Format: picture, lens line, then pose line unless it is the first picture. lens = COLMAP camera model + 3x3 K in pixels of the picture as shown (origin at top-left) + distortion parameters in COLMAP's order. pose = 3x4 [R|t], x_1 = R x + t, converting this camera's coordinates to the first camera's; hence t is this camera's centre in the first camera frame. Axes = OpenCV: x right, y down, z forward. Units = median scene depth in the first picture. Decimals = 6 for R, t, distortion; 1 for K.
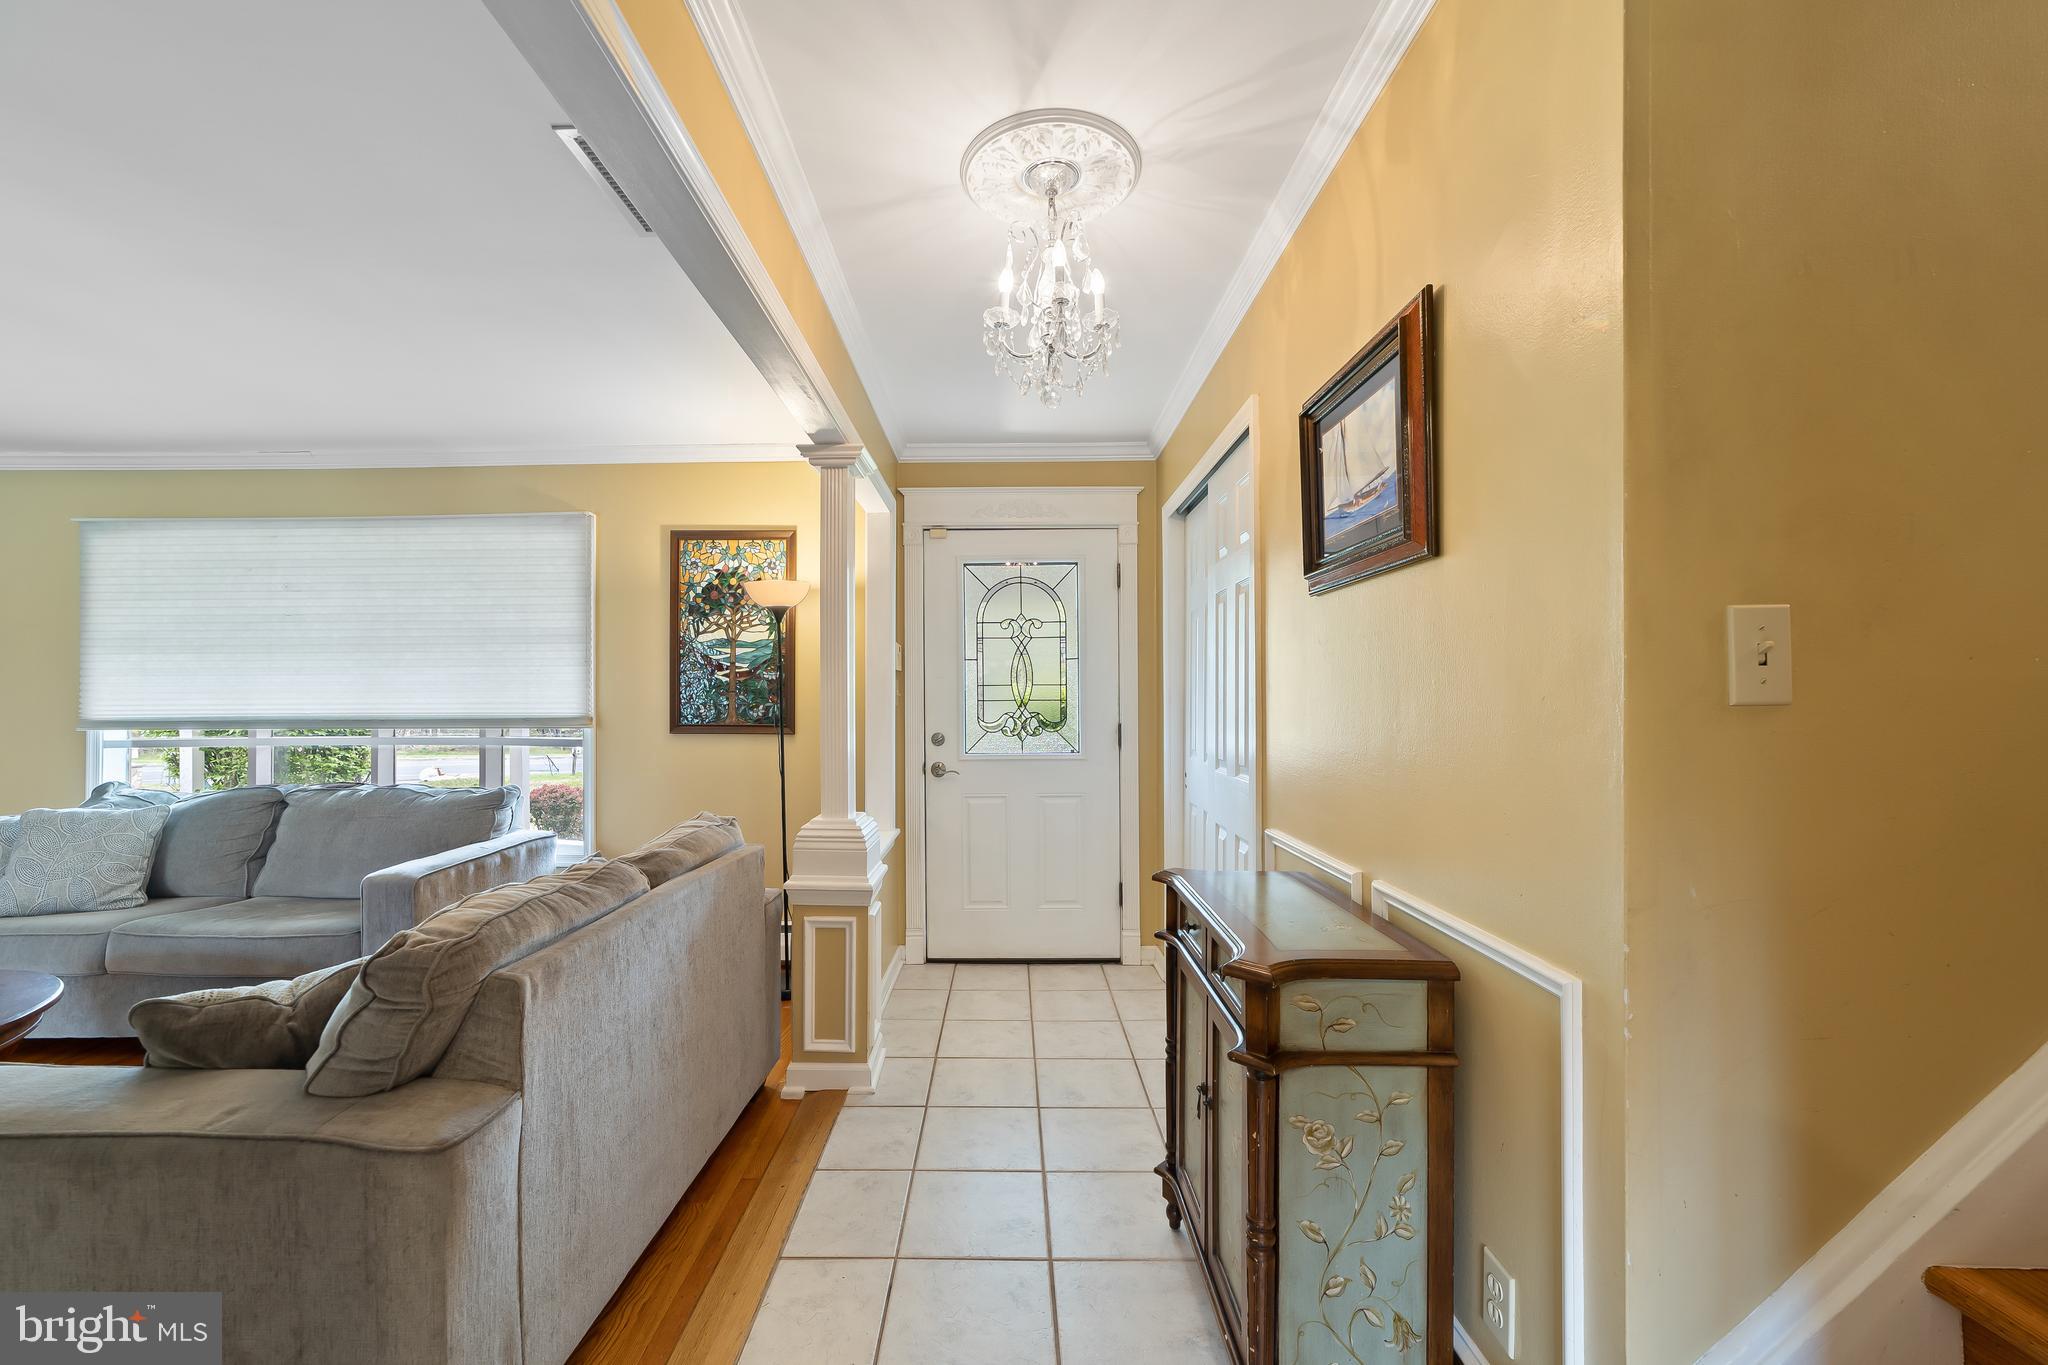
lens RADIAL K [[794.8, 0, 967.4], [0, 794.8, 707.9], [0, 0, 1]] dist [-0.014243, 0.006933]
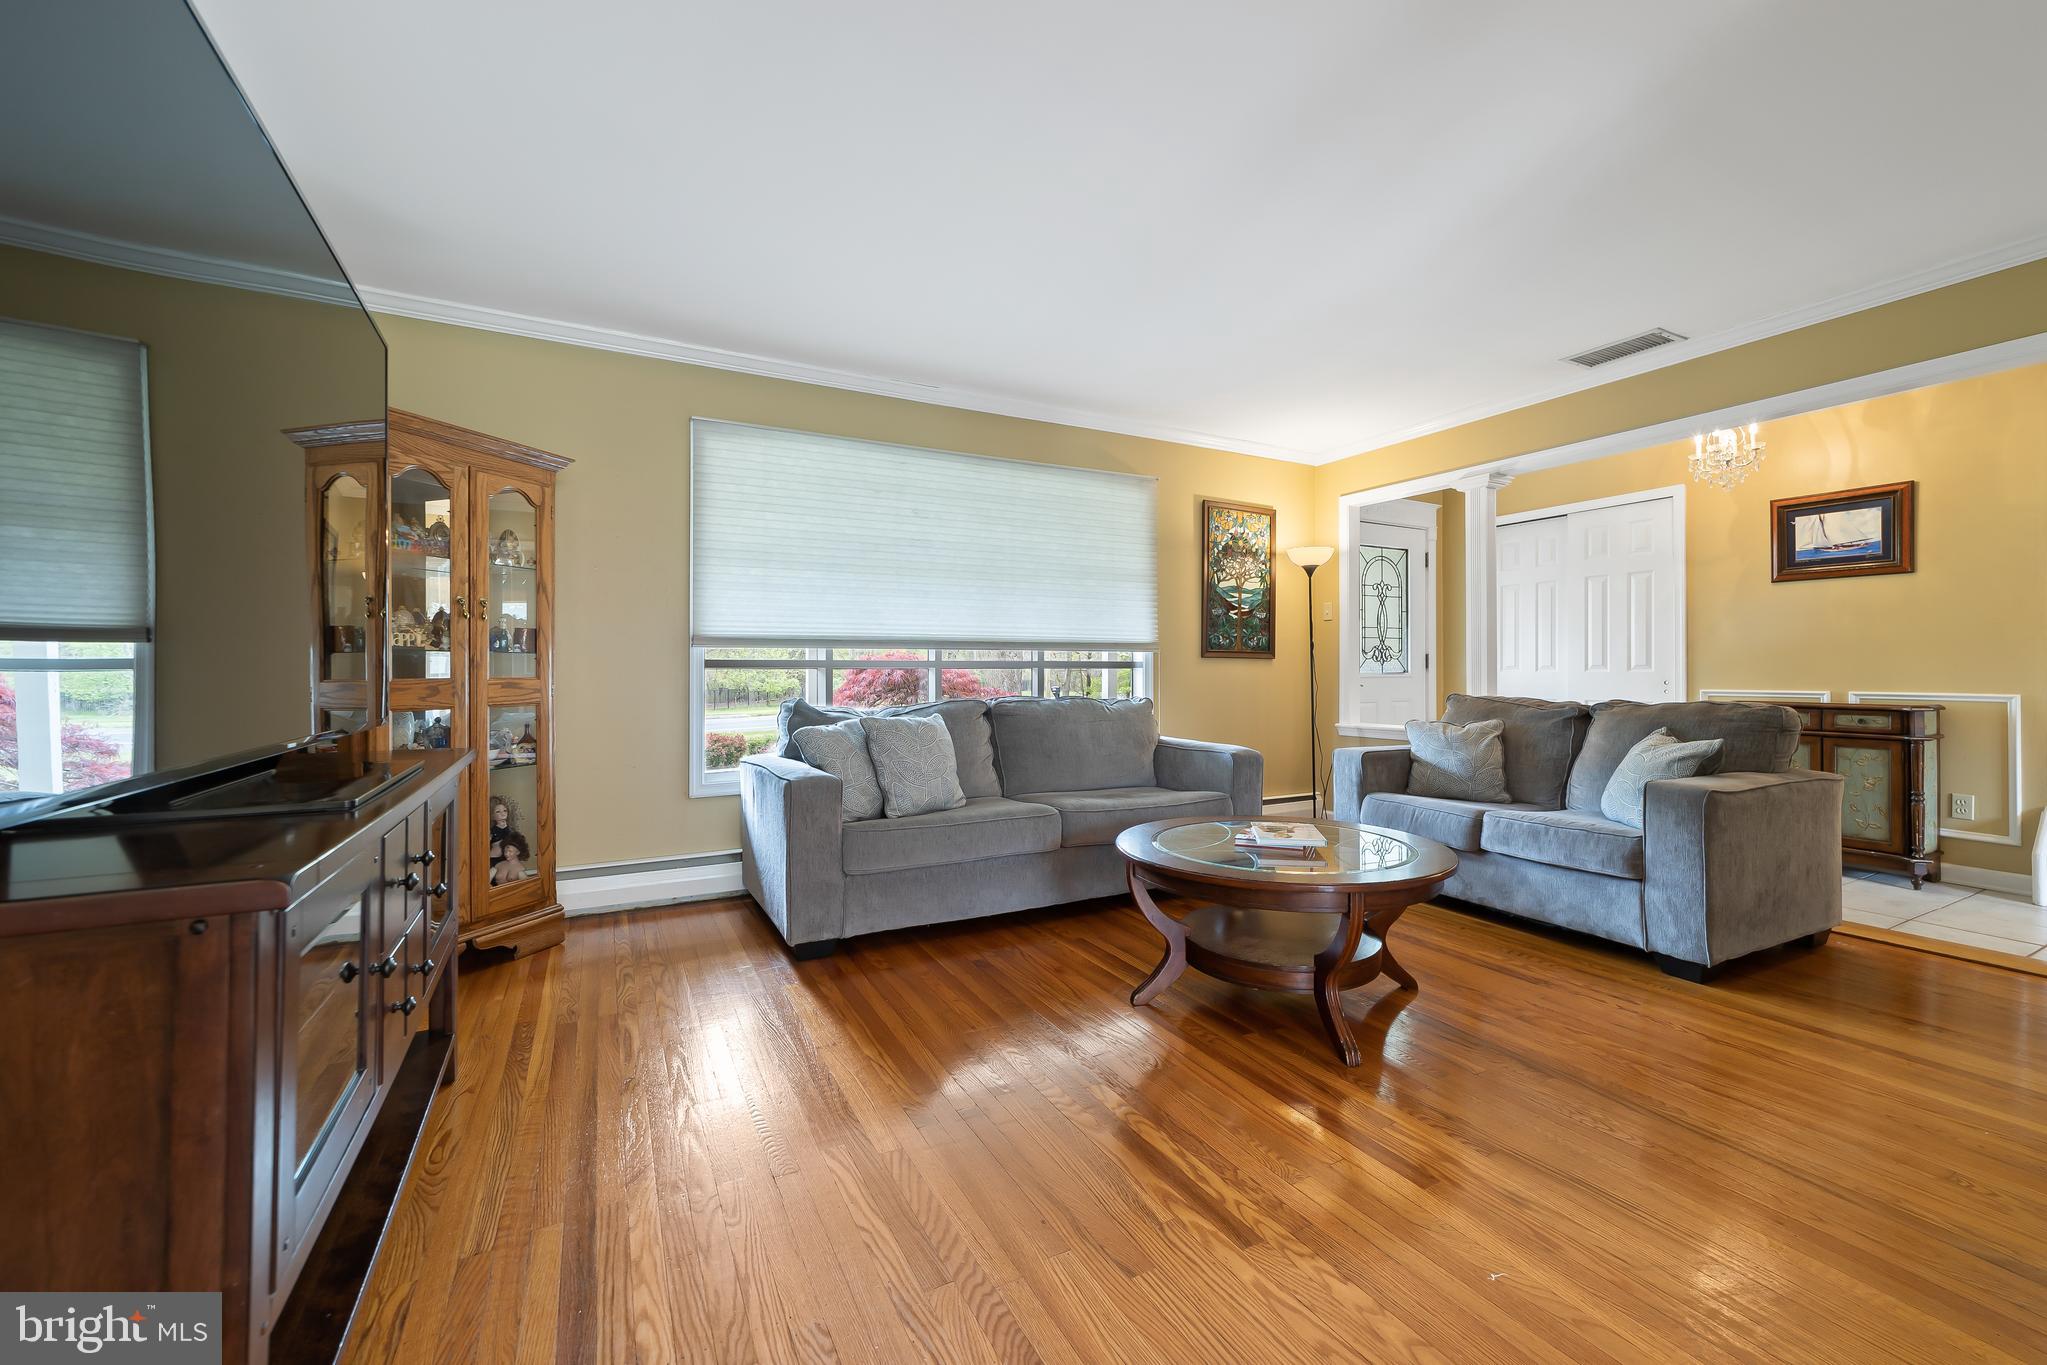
lens RADIAL K [[794.4, 0, 1015.4], [0, 794.4, 695.0], [0, 0, 1]] dist [-0.014243, 0.006933]
pose [[0.879720, -0.010074, 0.475385, -1.266188], [-0.001229, 0.999724, 0.023460, 0.064616], [-0.475490, -0.021222, 0.879465, 0.003296]]
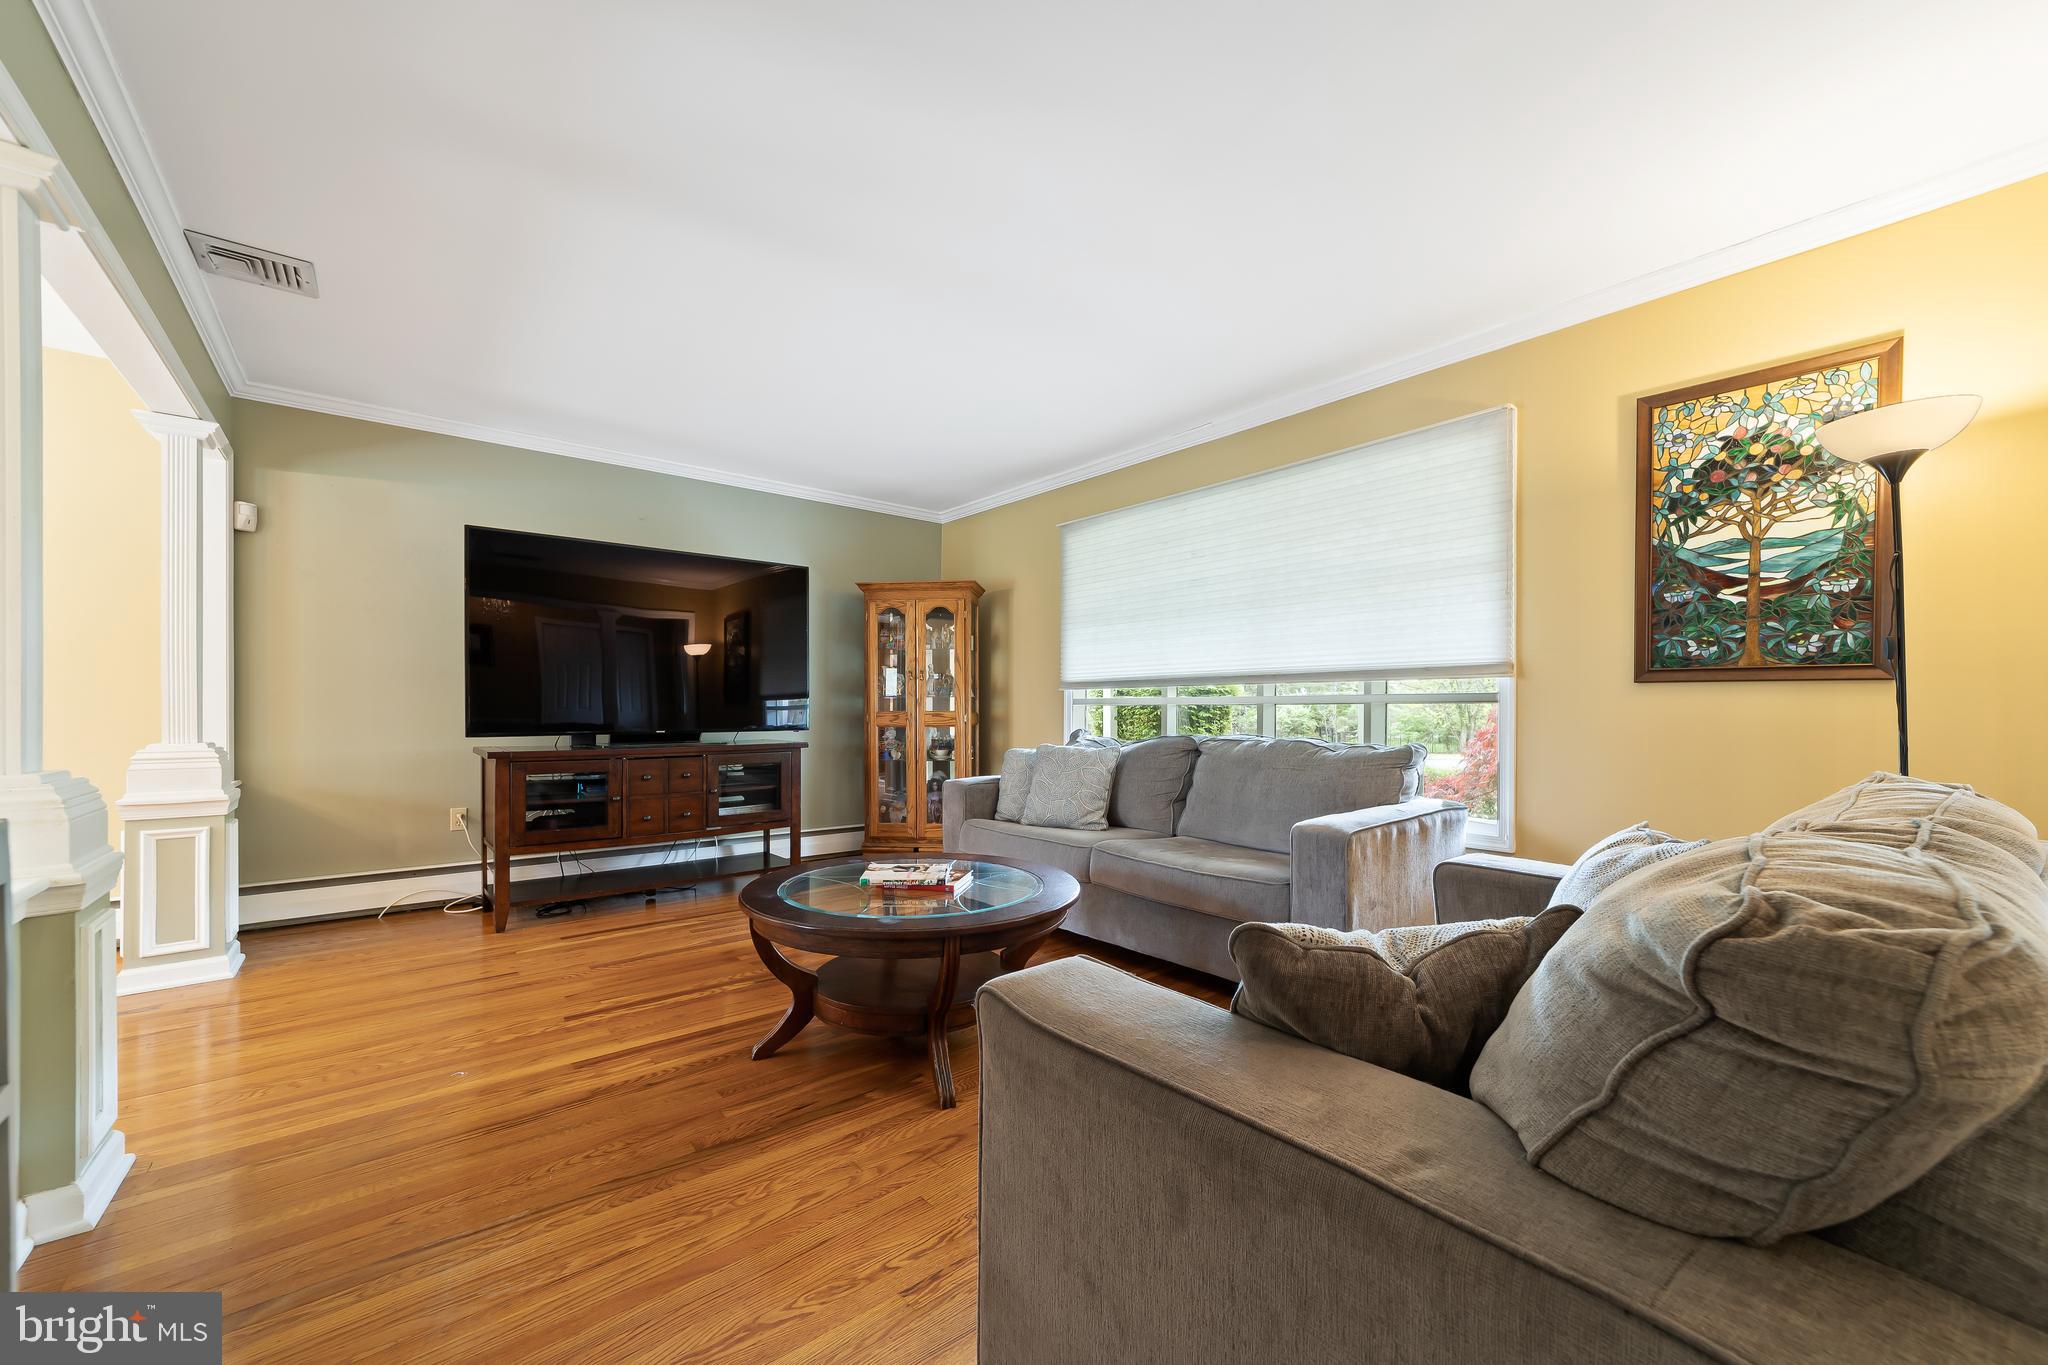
lens RADIAL K [[794.8, 0, 1032.1], [0, 794.8, 706.9], [0, 0, 1]] dist [-0.014243, 0.006933]
pose [[0.660847, 0.006039, -0.750496, -0.200436], [-0.006760, 0.999975, 0.002093, 0.056237], [0.750490, 0.003690, 0.660871, 0.122536]]
